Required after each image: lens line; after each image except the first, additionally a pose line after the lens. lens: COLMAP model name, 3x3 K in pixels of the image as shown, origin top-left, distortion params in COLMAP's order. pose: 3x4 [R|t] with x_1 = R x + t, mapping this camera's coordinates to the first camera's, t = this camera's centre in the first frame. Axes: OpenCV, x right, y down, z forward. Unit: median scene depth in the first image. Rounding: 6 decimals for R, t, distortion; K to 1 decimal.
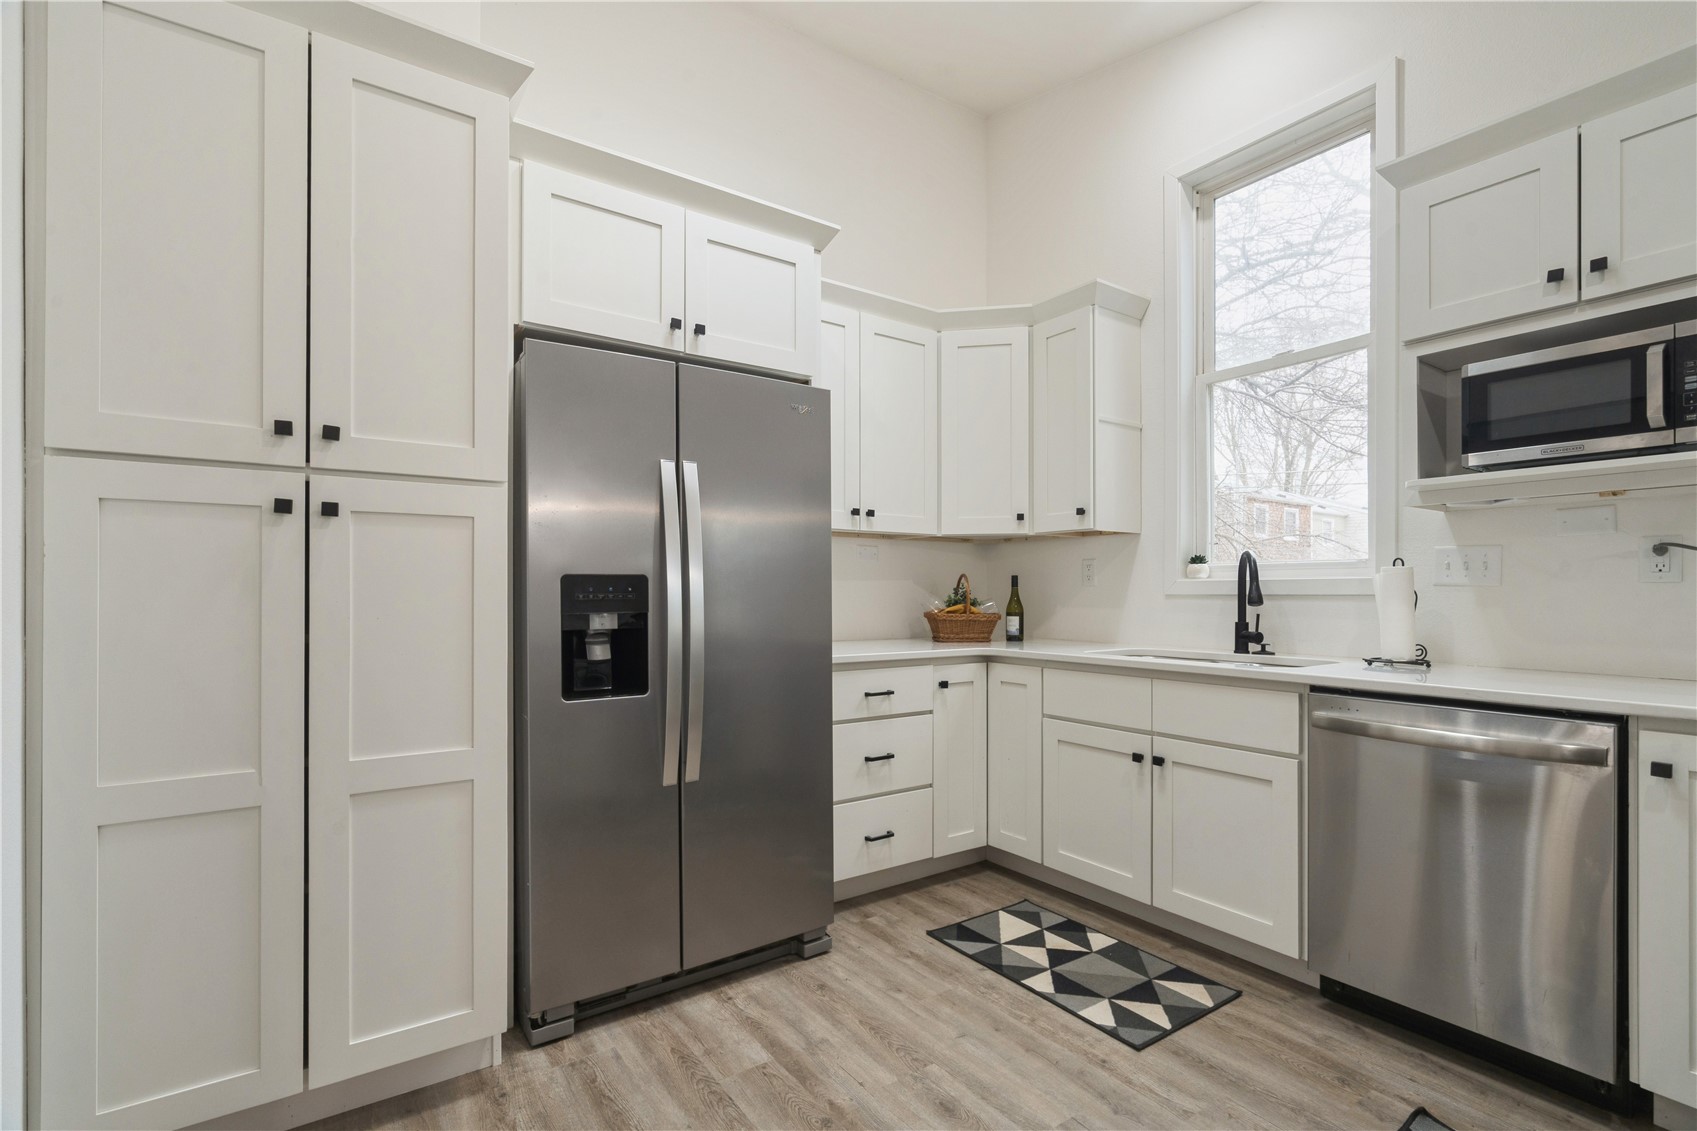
lens RADIAL K [[777.6, 0, 842.6], [0, 777.6, 595.6], [0, 0, 1]] dist [-0.002657, -0.000393]
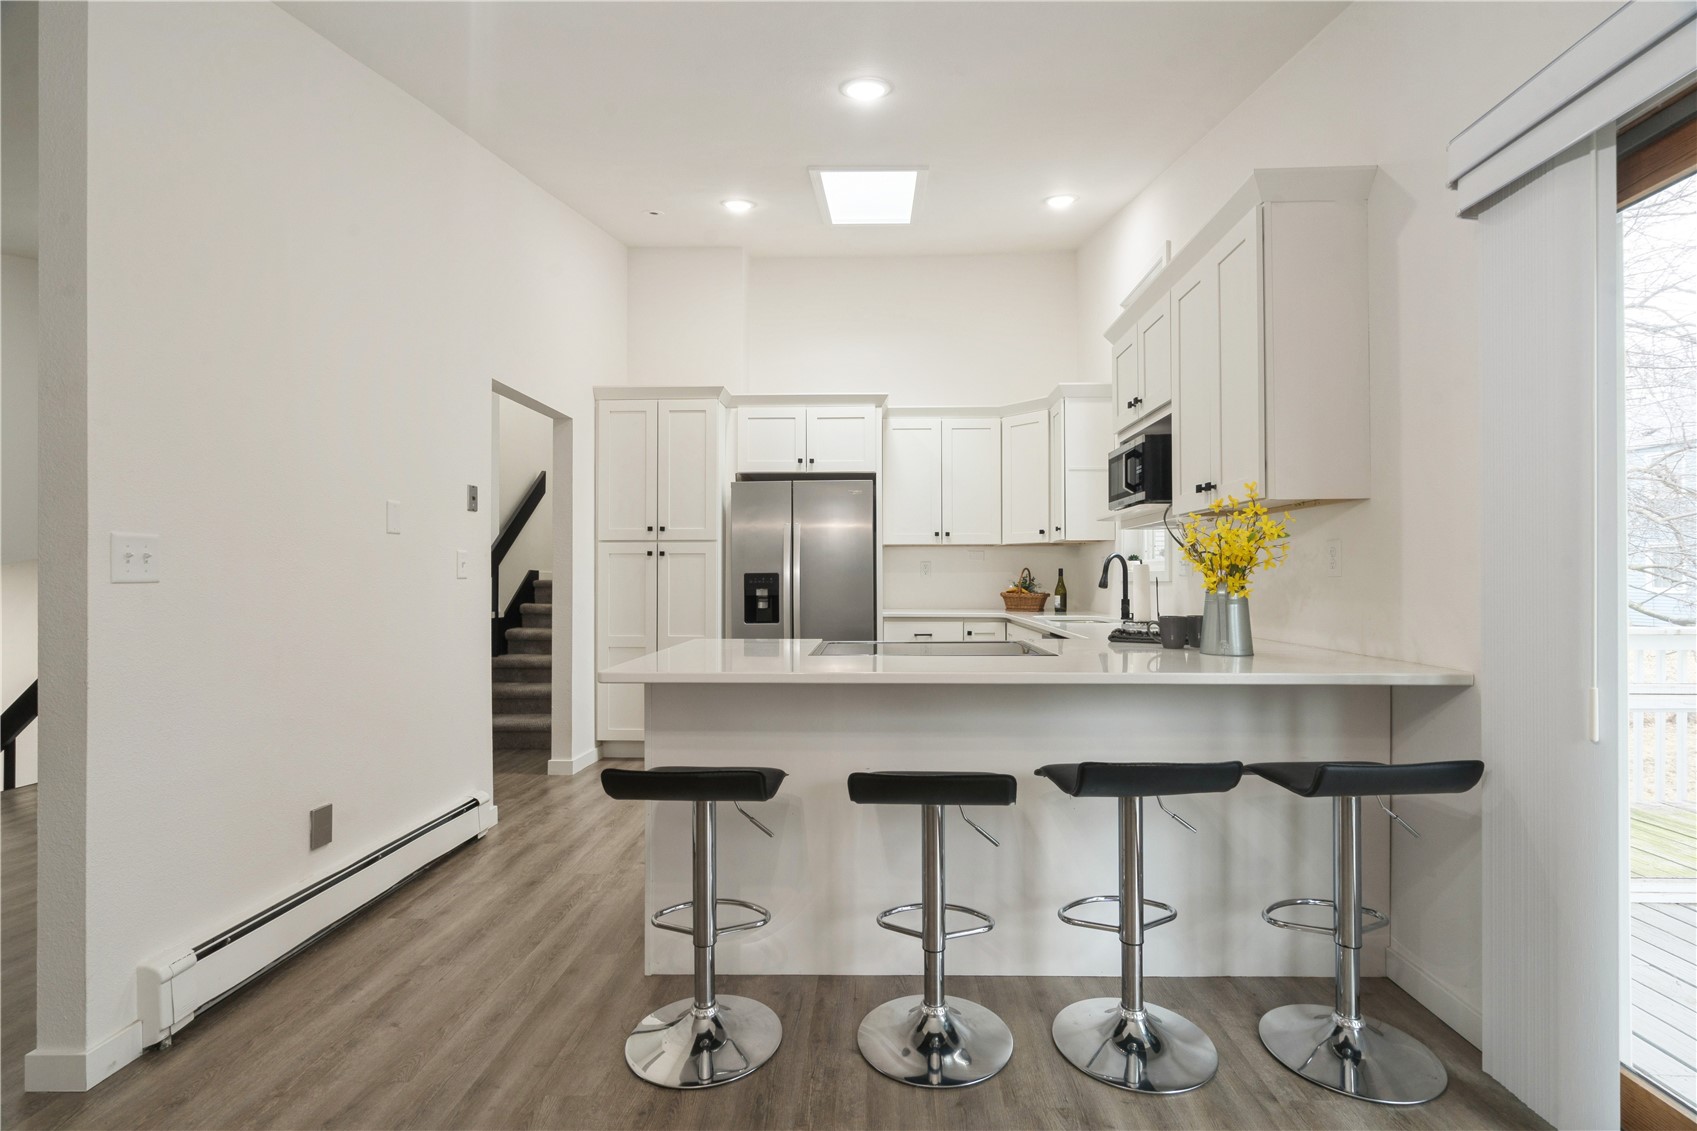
lens RADIAL K [[777.6, 0, 854.3], [0, 777.6, 572.3], [0, 0, 1]] dist [-0.002657, -0.000393]
pose [[0.793430, -0.006003, -0.608632, 0.980720], [0.000411, 0.999956, -0.009327, -0.004831], [0.608661, 0.007150, 0.793398, -0.527432]]
